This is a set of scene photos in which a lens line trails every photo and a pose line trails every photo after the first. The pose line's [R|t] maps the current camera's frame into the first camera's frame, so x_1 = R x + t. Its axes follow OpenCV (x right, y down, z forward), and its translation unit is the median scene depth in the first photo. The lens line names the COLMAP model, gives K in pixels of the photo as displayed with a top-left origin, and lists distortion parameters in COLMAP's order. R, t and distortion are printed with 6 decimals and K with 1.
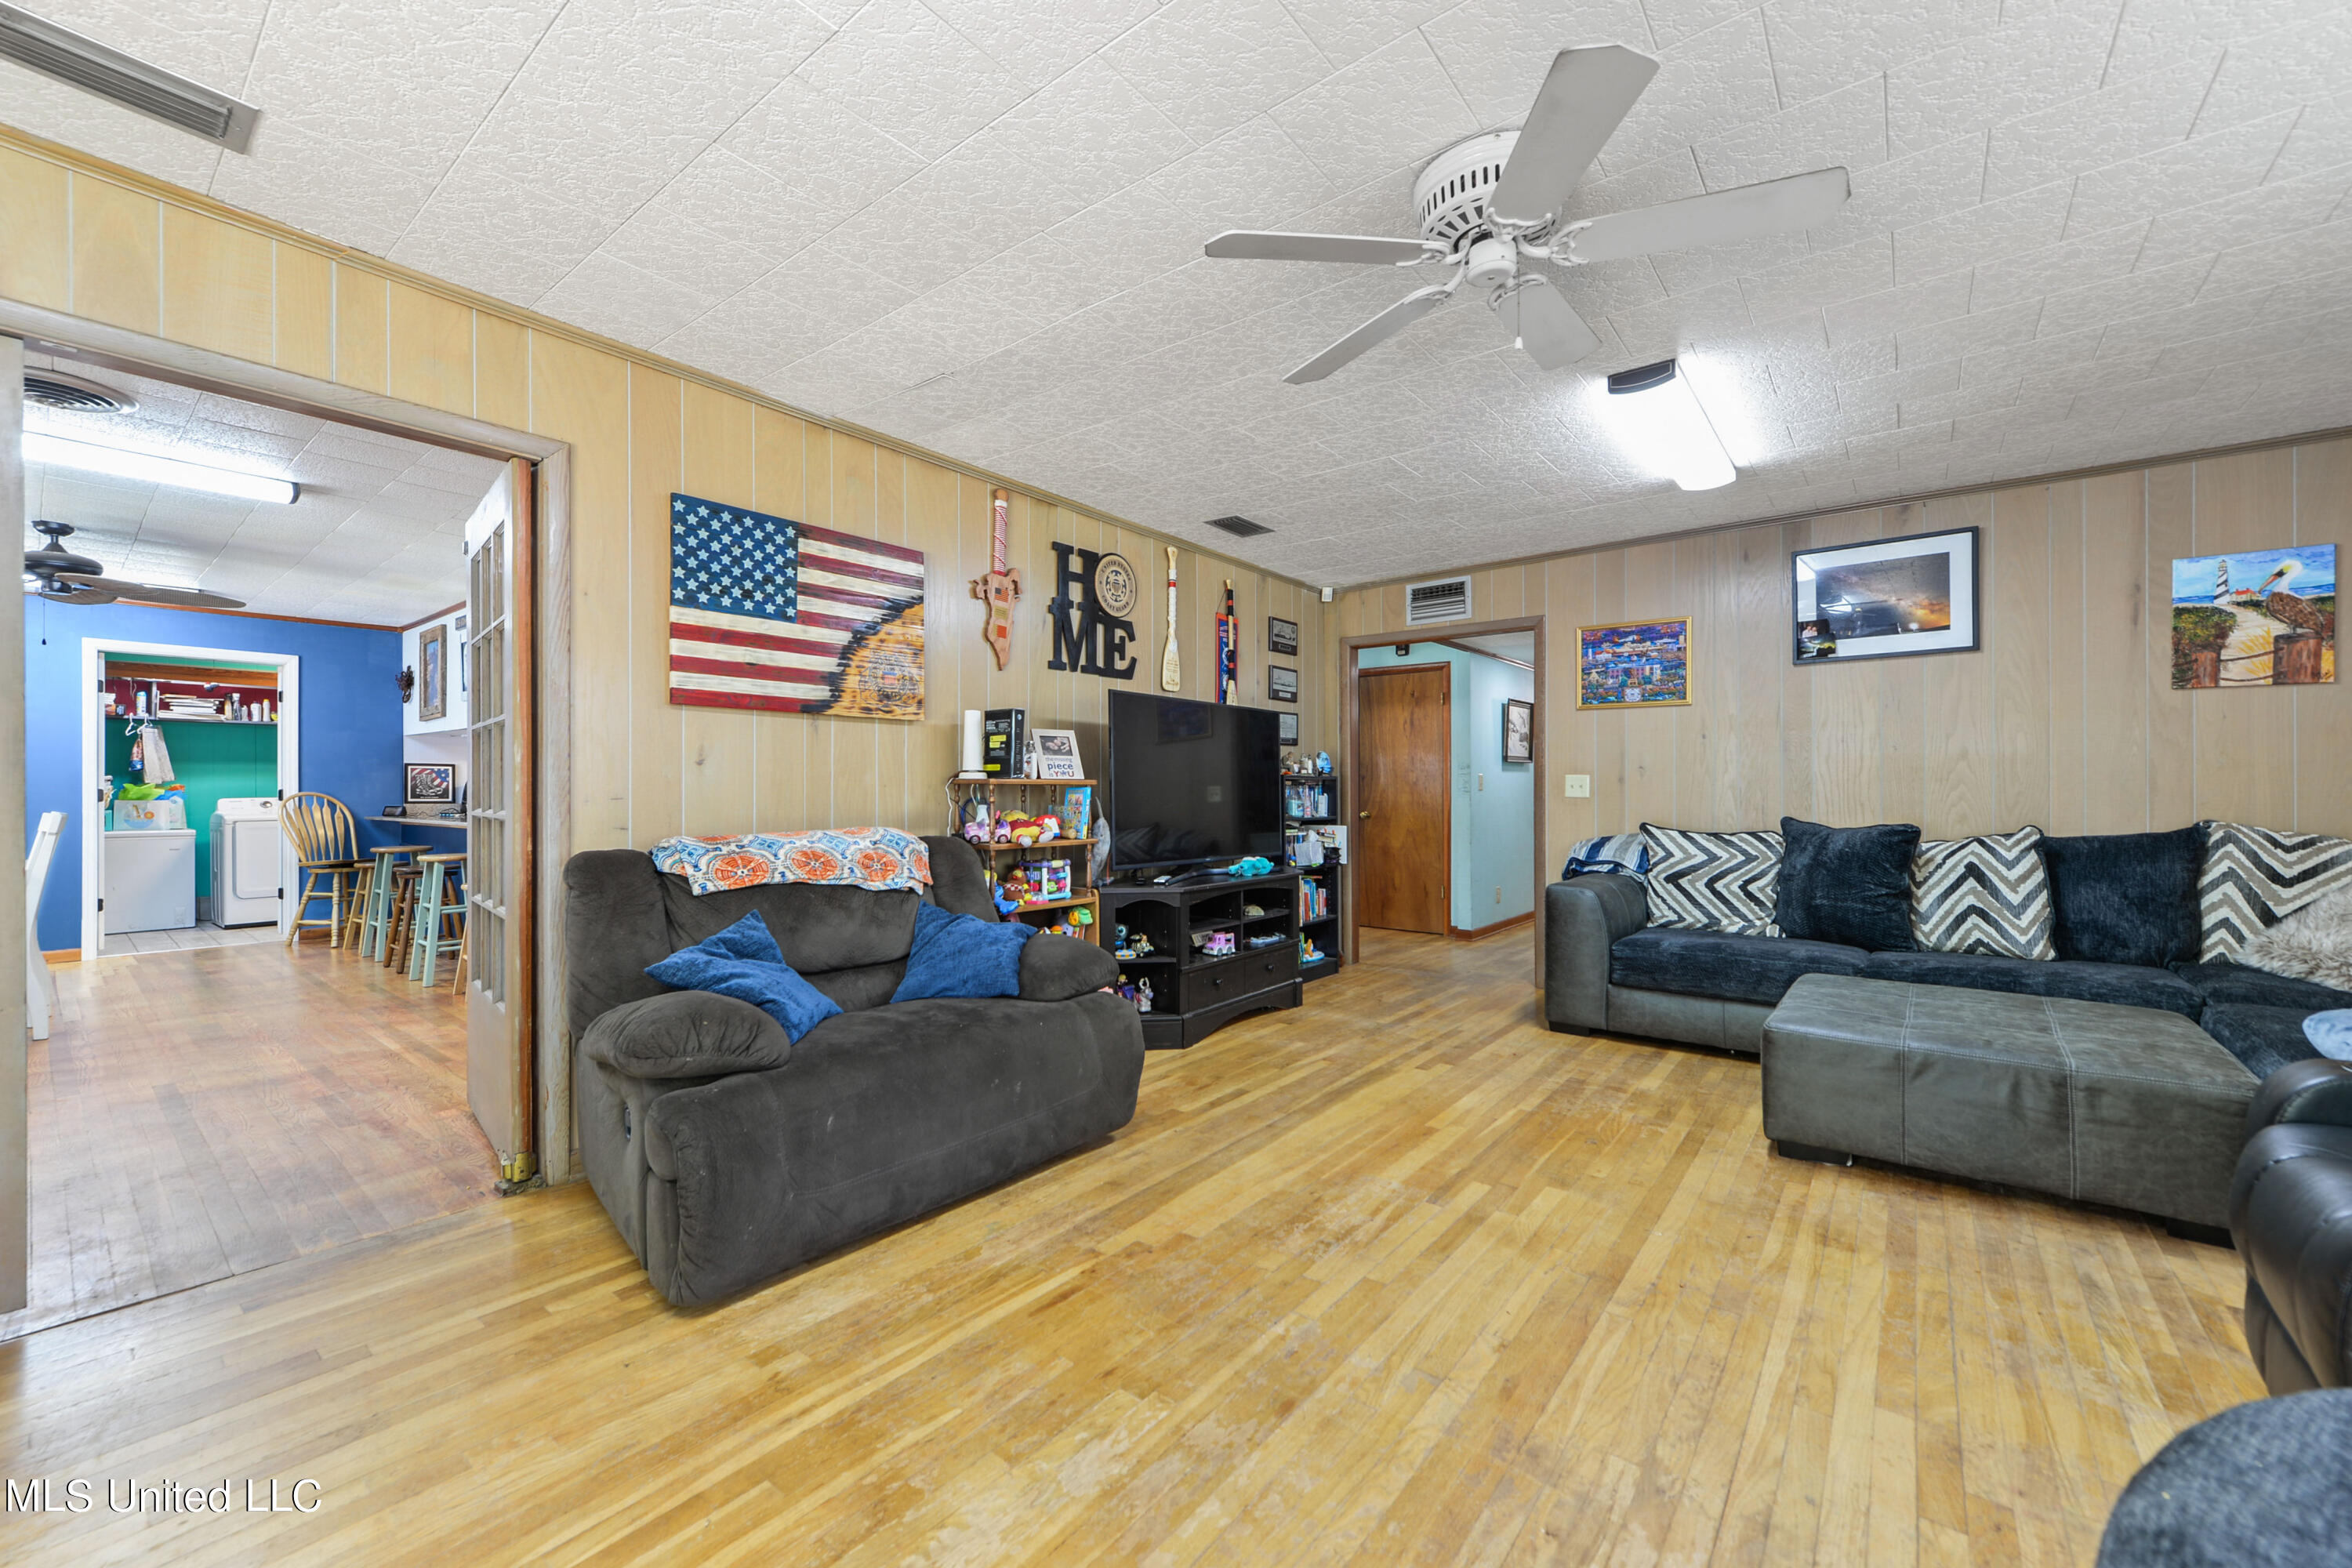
lens RADIAL K [[929.2, 0, 1168.9], [0, 929.2, 791.7], [0, 0, 1]] dist [0.001770, -0.000274]
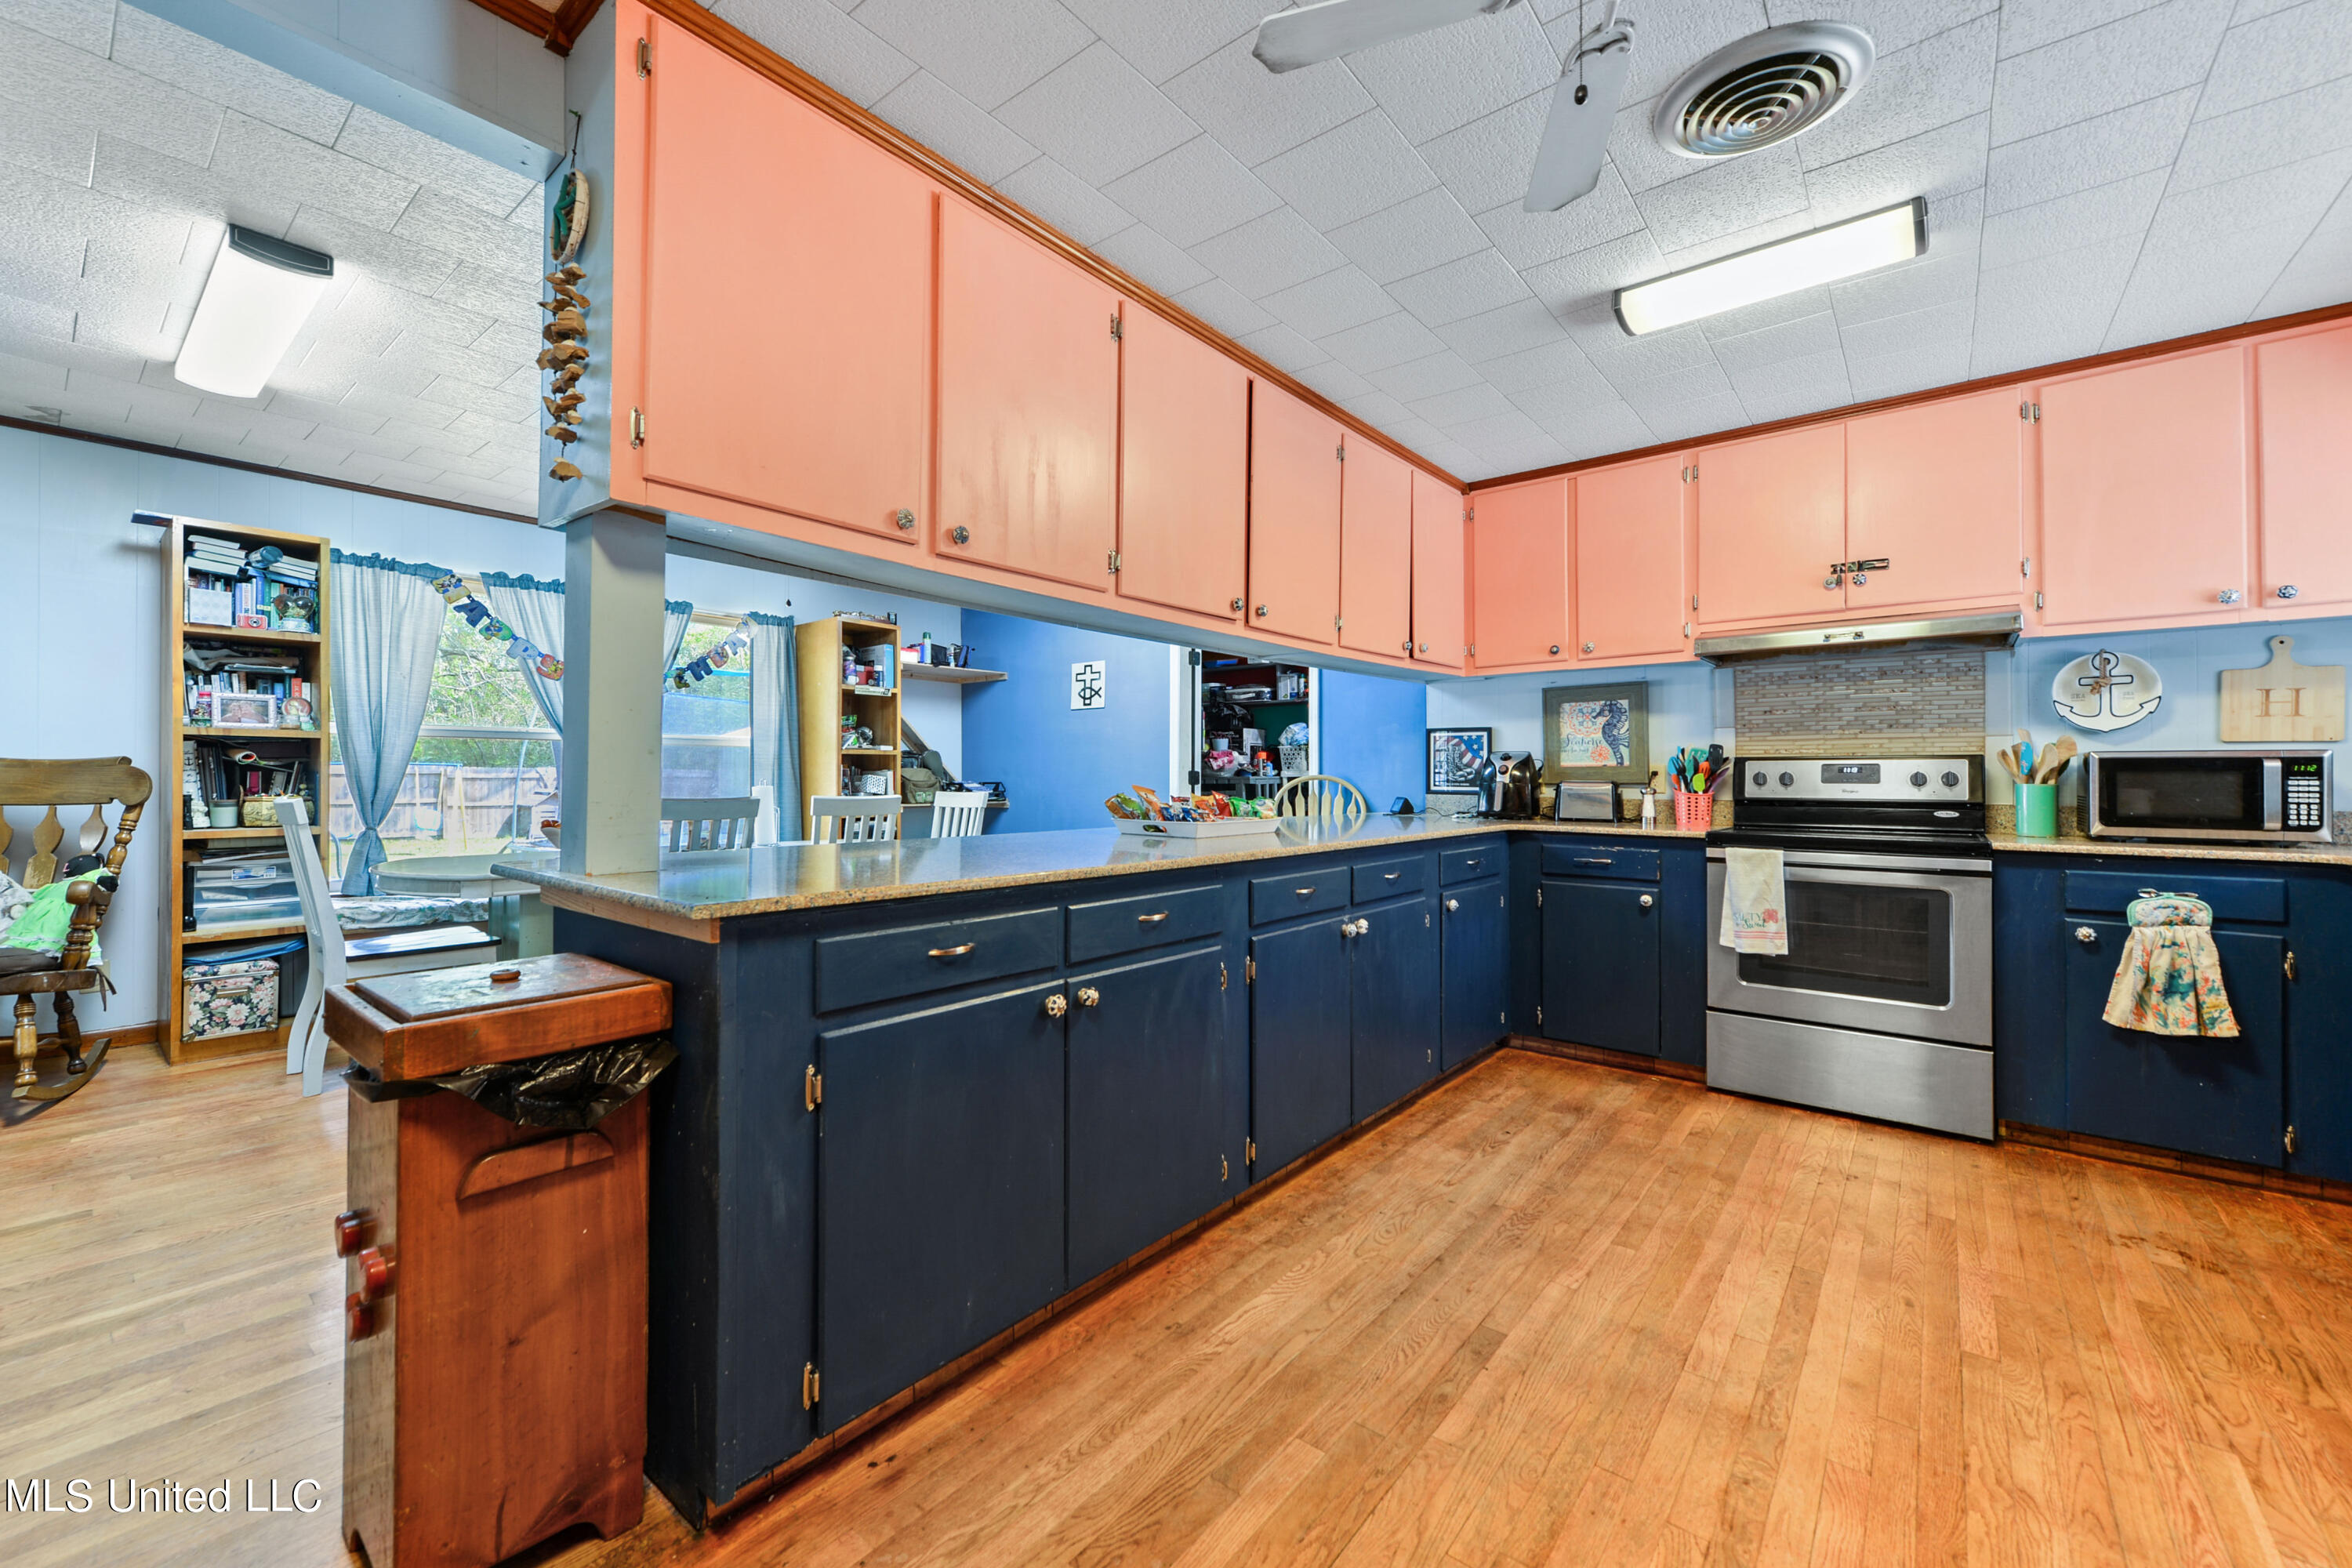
lens RADIAL K [[929.2, 0, 1177.9], [0, 929.2, 770.4], [0, 0, 1]] dist [0.001770, -0.000274]
pose [[-0.002631, -0.003343, -0.999991, -0.192687], [-0.004531, 0.999984, -0.003331, 0.000035], [0.999986, 0.004522, -0.002646, 0.816026]]
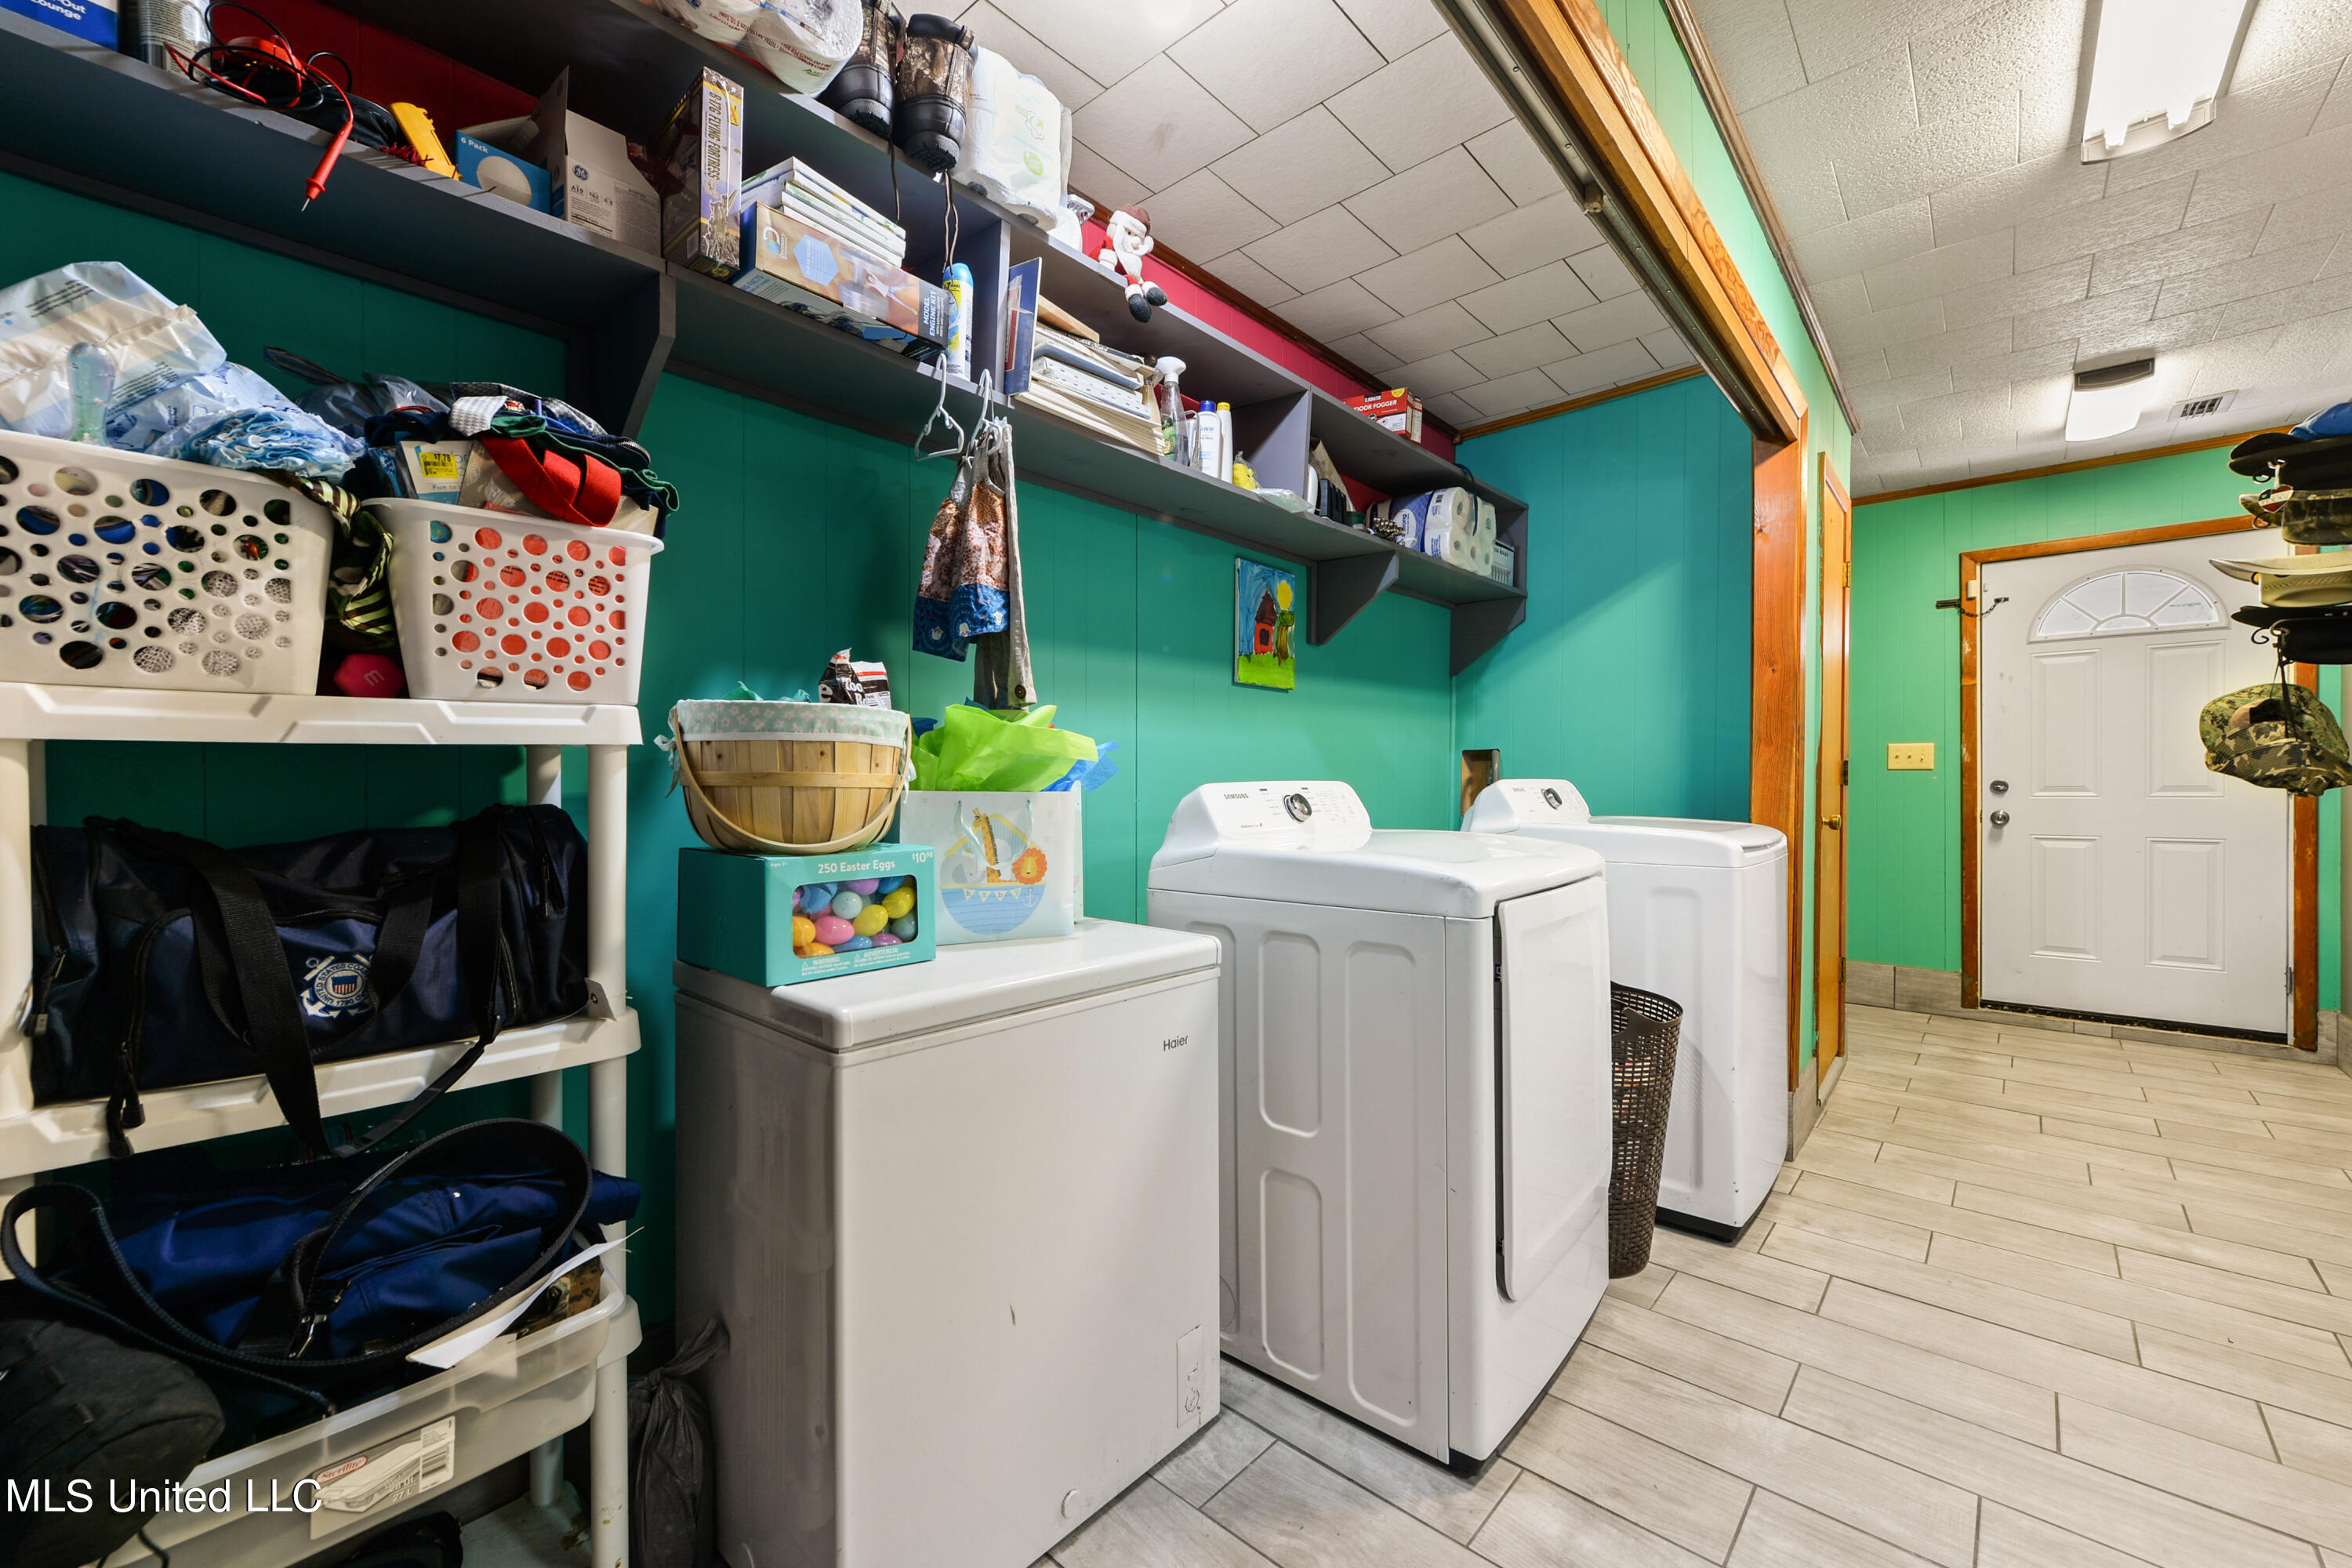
lens RADIAL K [[929.2, 0, 1176.0], [0, 929.2, 788.7], [0, 0, 1]] dist [0.001770, -0.000274]
pose [[0.998894, -0.001597, -0.047001, -1.097065], [0.001902, 0.999977, 0.006434, 0.007858], [0.046989, -0.006516, 0.998874, 0.834181]]
